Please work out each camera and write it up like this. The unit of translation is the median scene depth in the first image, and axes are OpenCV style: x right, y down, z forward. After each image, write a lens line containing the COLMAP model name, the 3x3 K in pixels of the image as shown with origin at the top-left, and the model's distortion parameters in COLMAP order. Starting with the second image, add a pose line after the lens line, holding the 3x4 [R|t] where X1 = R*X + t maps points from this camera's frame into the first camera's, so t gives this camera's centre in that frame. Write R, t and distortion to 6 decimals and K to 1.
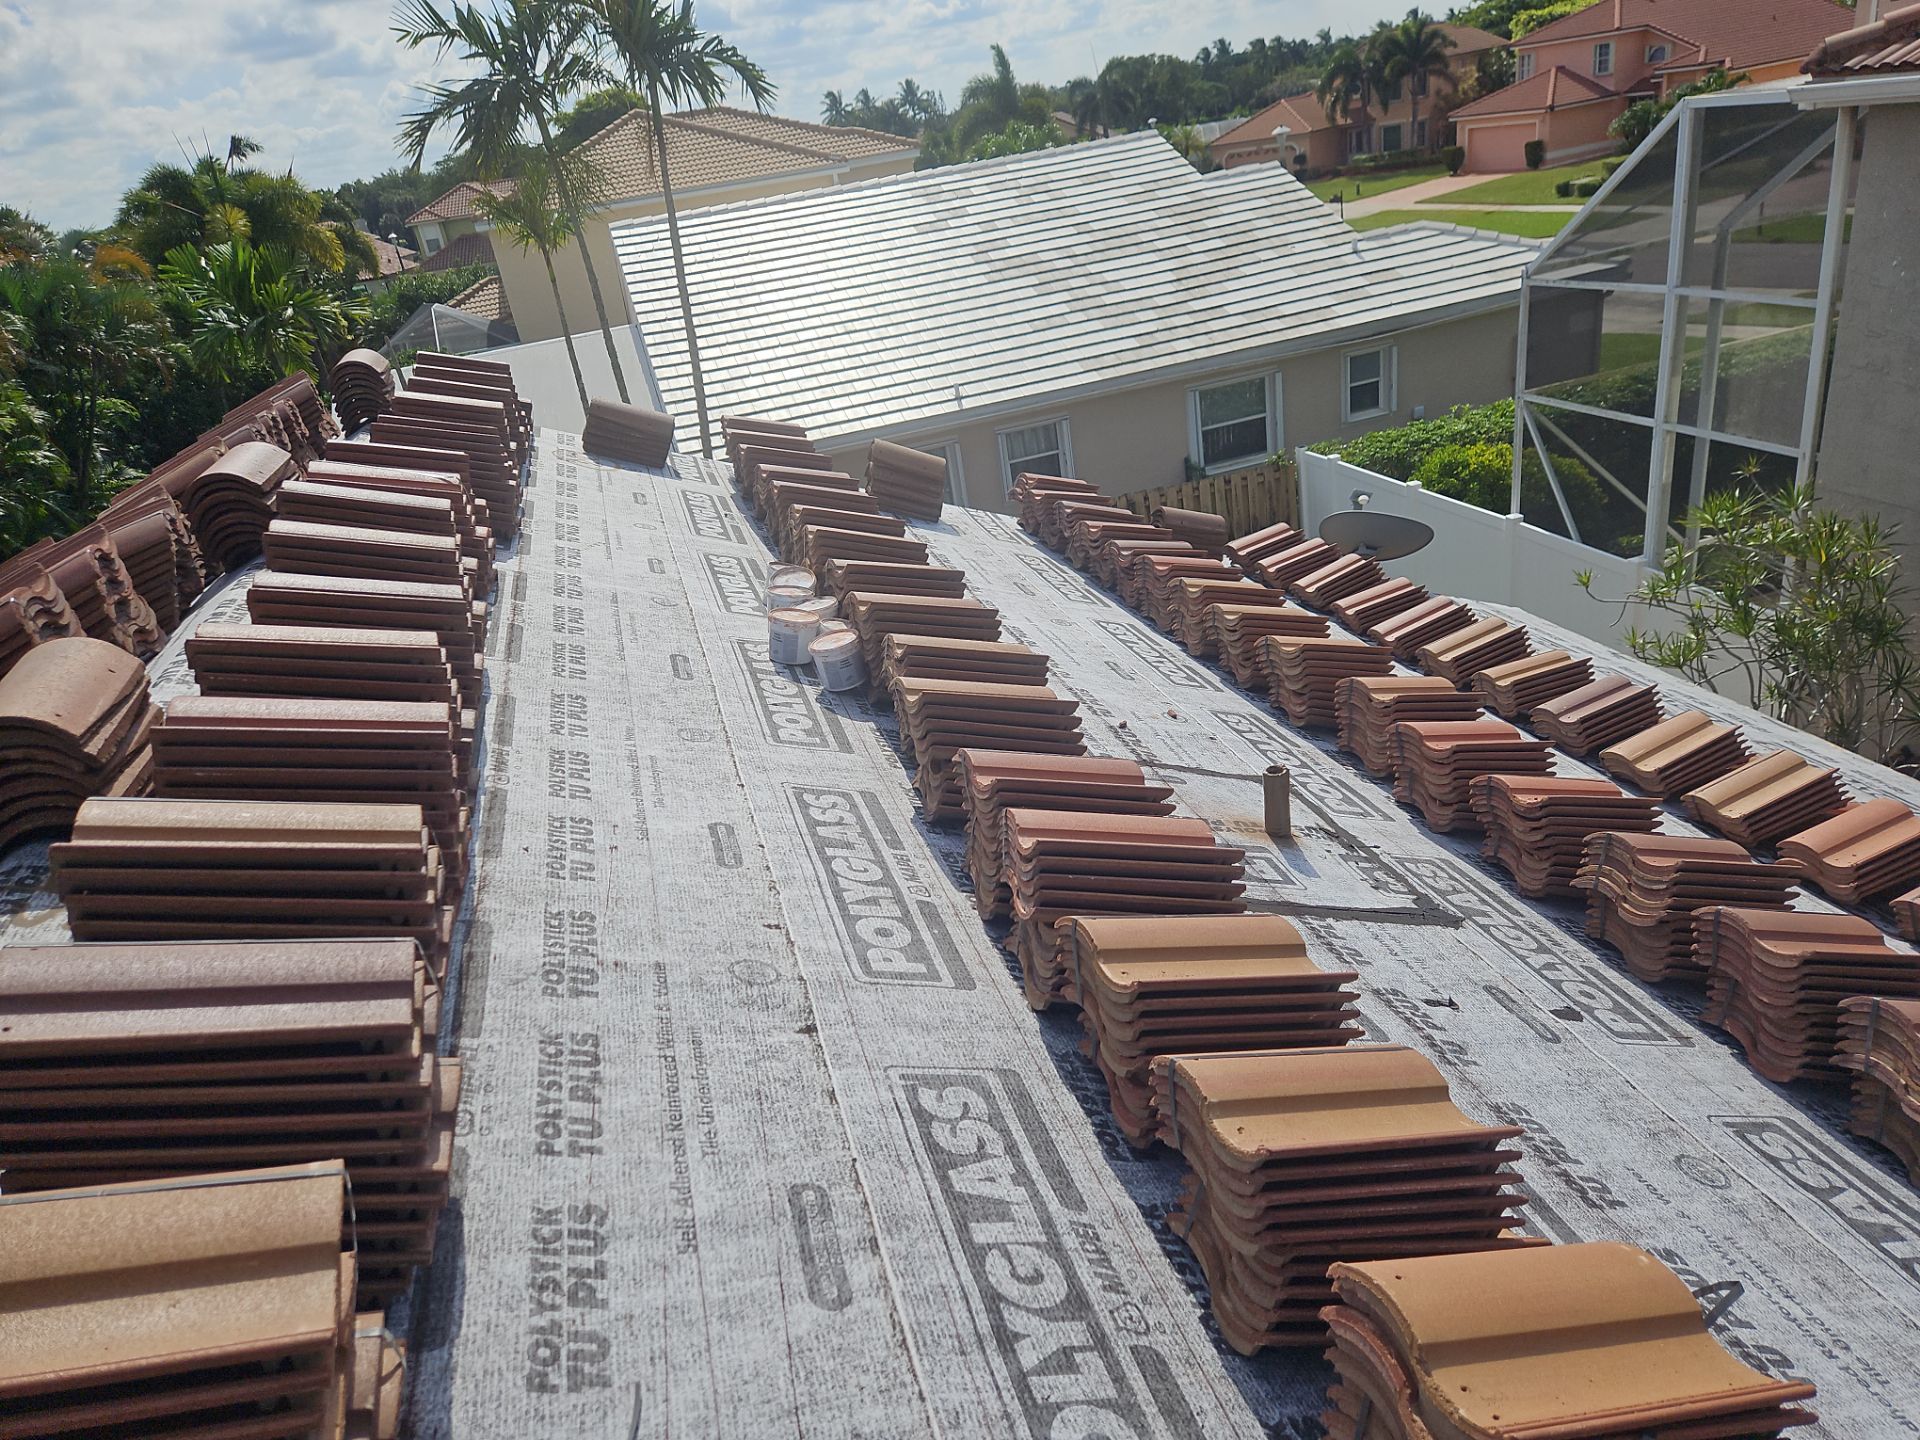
lens RADIAL K [[1194.6, 0, 972.3], [0, 1194.6, 694.6], [0, 0, 1]] dist [0.070114, -0.054001]
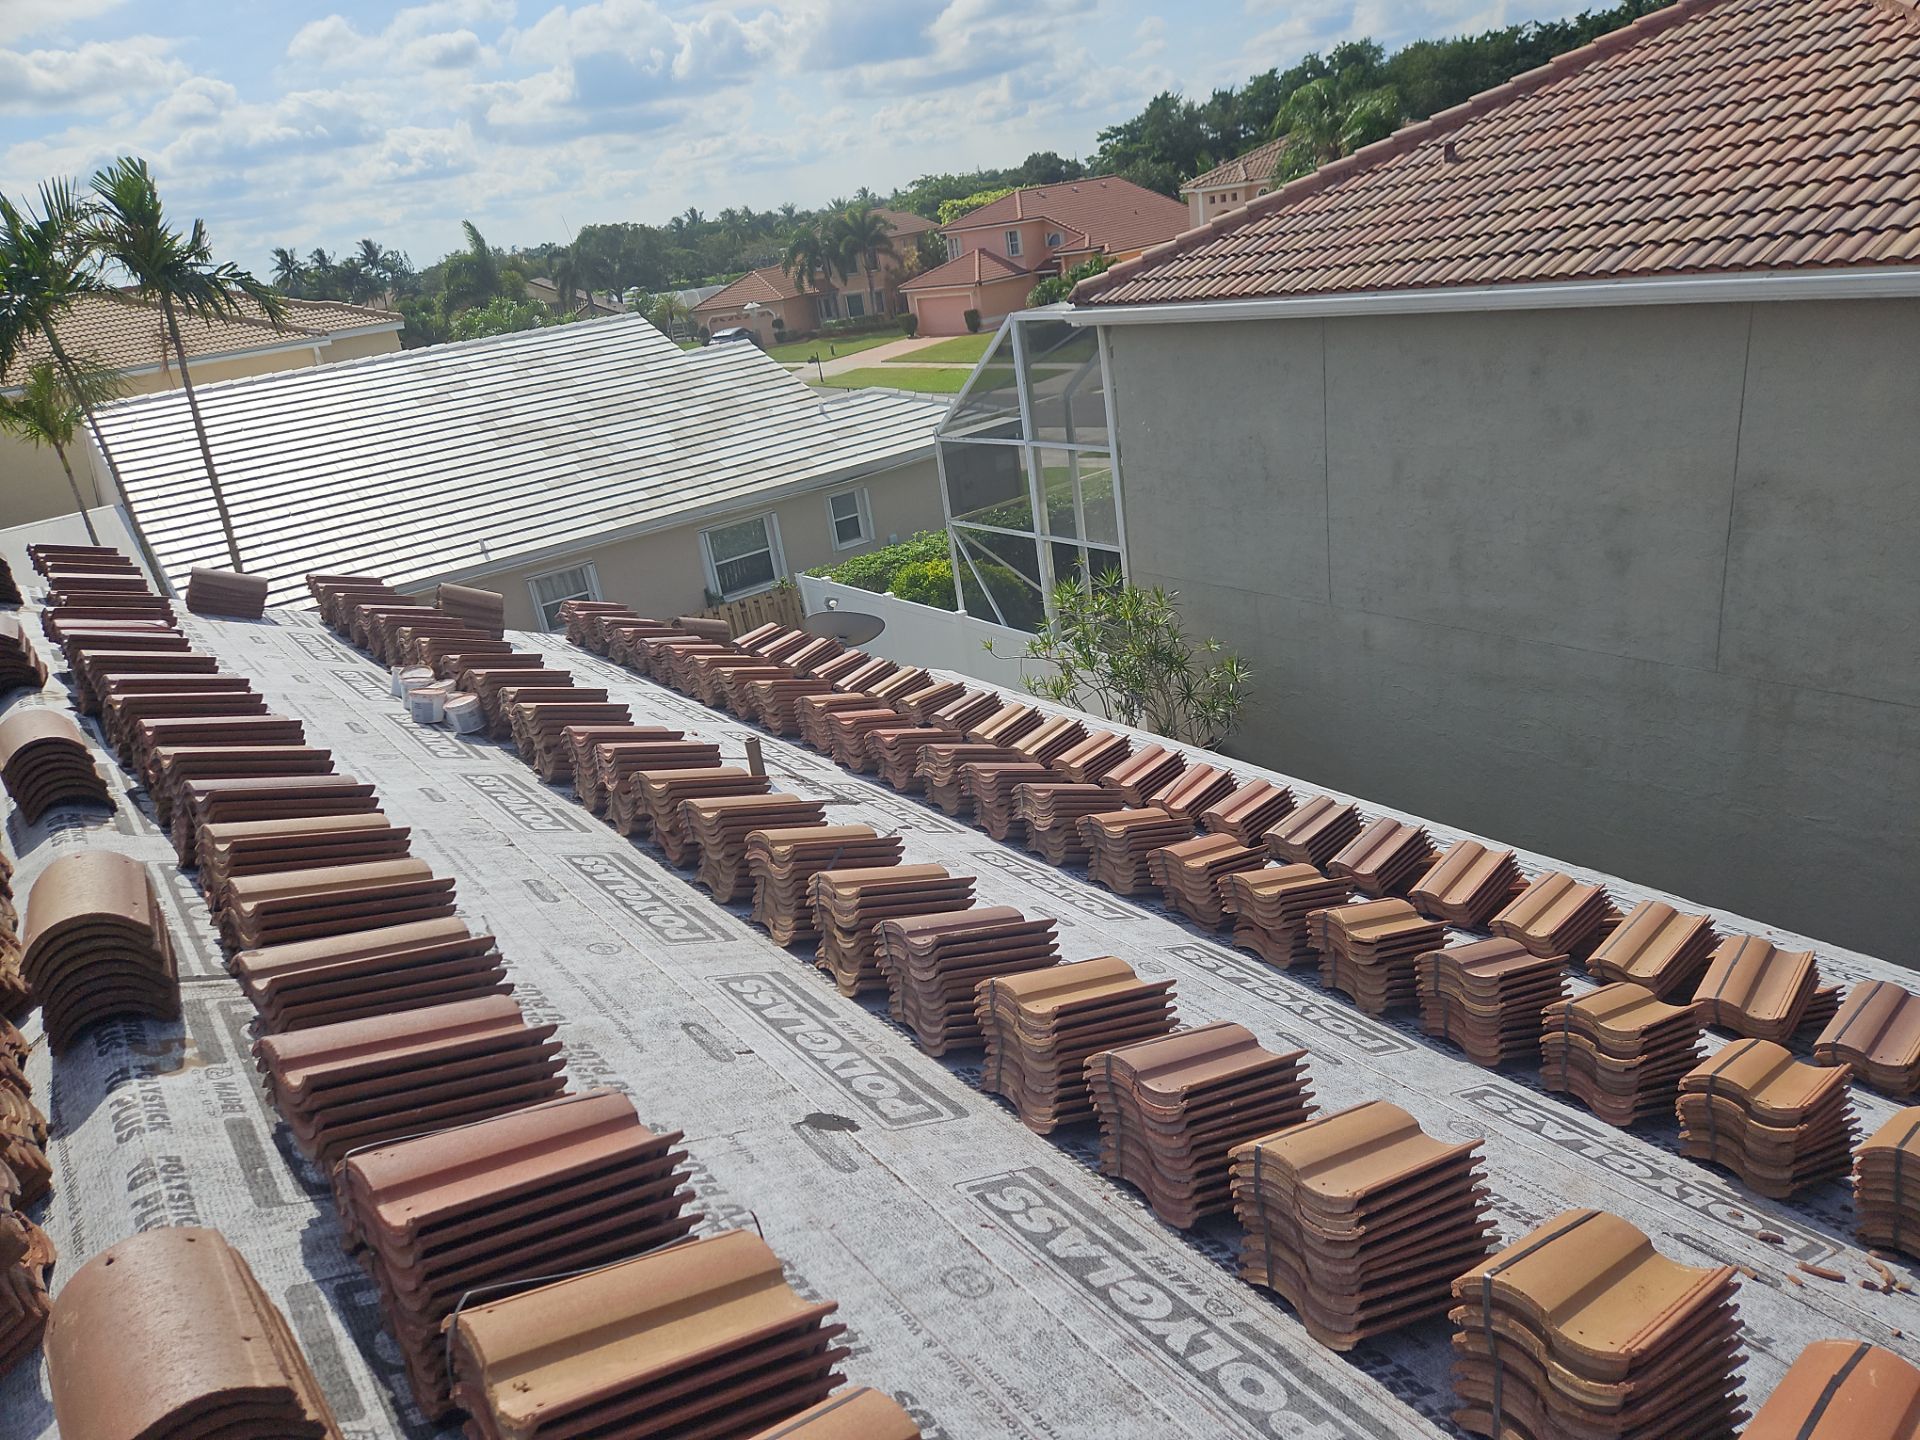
lens RADIAL K [[1194.6, 0, 972.3], [0, 1194.6, 694.6], [0, 0, 1]] dist [0.070114, -0.054001]
pose [[0.924160, -0.116089, 0.363940, -0.013859], [0.156214, 0.984253, -0.082719, 0.034660], [-0.348606, 0.133298, 0.927742, -0.132251]]
